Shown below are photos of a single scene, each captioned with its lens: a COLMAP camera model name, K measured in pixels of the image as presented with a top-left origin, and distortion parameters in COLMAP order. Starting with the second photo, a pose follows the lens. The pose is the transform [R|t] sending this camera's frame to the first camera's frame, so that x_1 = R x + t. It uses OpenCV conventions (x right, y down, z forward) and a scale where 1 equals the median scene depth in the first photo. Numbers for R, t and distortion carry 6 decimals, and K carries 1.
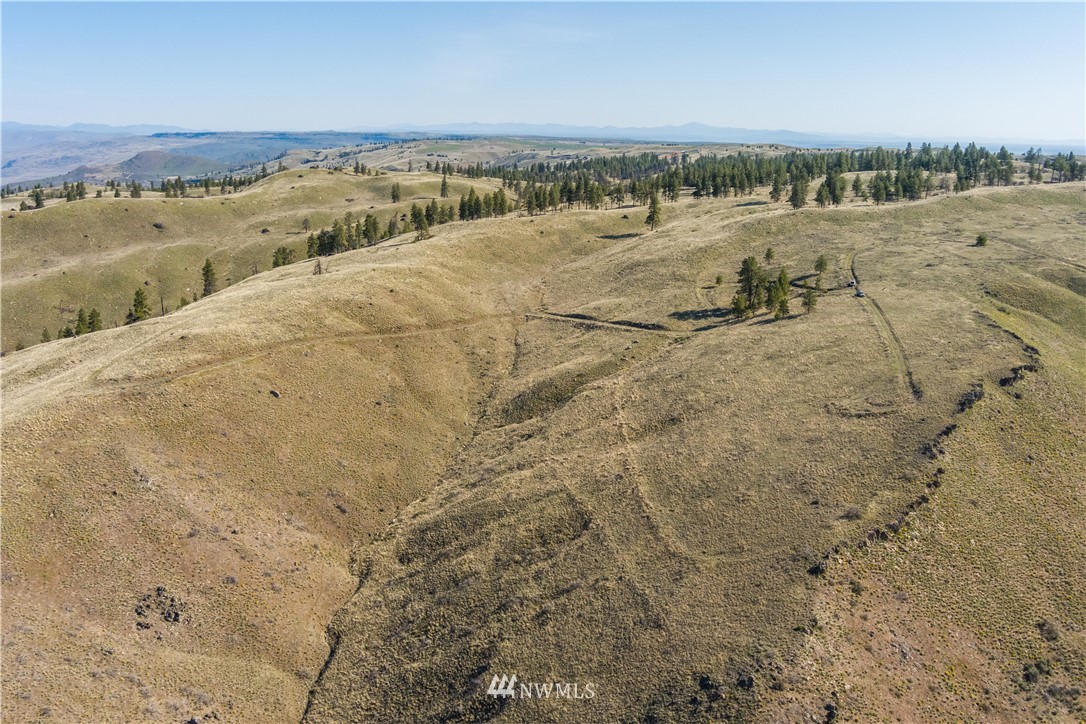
lens RADIAL K [[881.4, 0, 543.0], [0, 881.4, 362.0], [0, 0, 1]] dist [-0.072763, 0.018047]
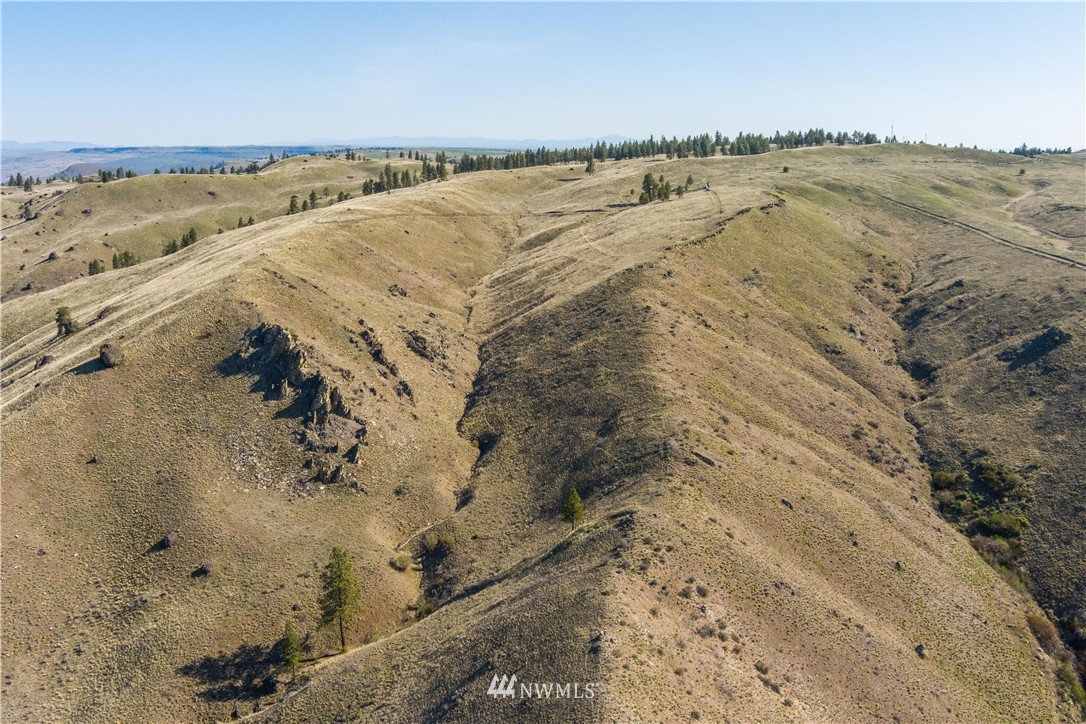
lens RADIAL K [[881.4, 0, 543.0], [0, 881.4, 362.0], [0, 0, 1]] dist [-0.072763, 0.018047]
pose [[0.996061, -0.027239, 0.084383, -0.127025], [0.028453, 0.999508, -0.013223, 0.255870], [-0.083981, 0.015572, 0.996346, -0.687437]]
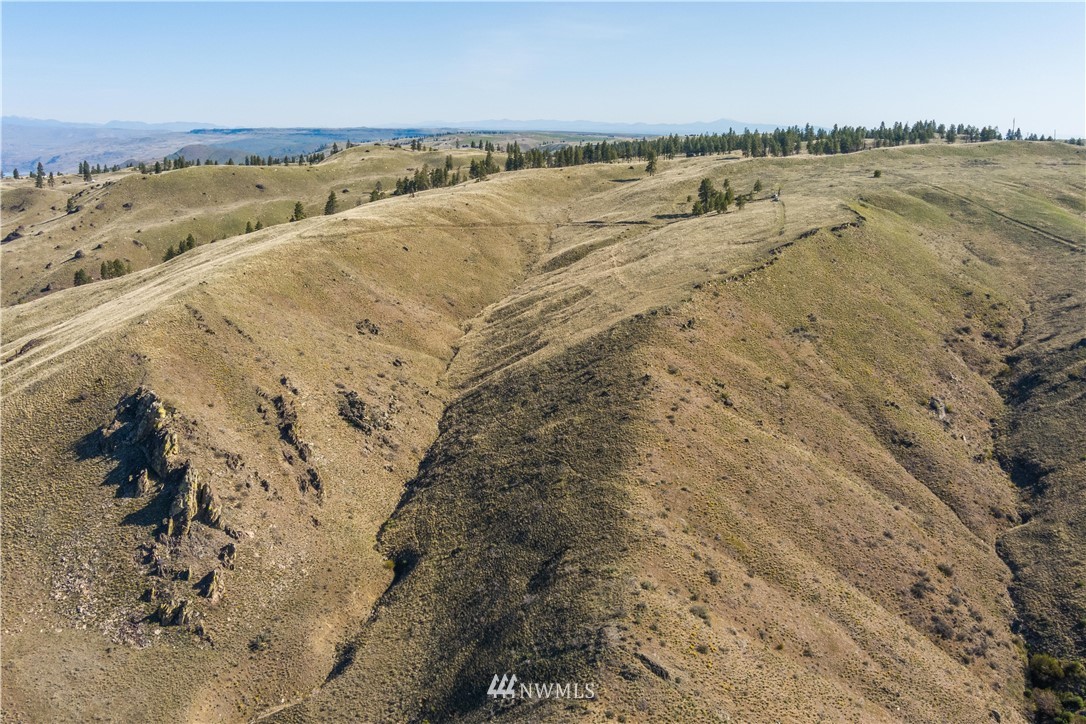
lens RADIAL K [[881.4, 0, 543.0], [0, 881.4, 362.0], [0, 0, 1]] dist [-0.072763, 0.018047]
pose [[0.999460, 0.005391, -0.032410, 0.005957], [-0.005281, 0.999980, 0.003487, 0.173811], [0.032428, -0.003314, 0.999469, -0.466581]]
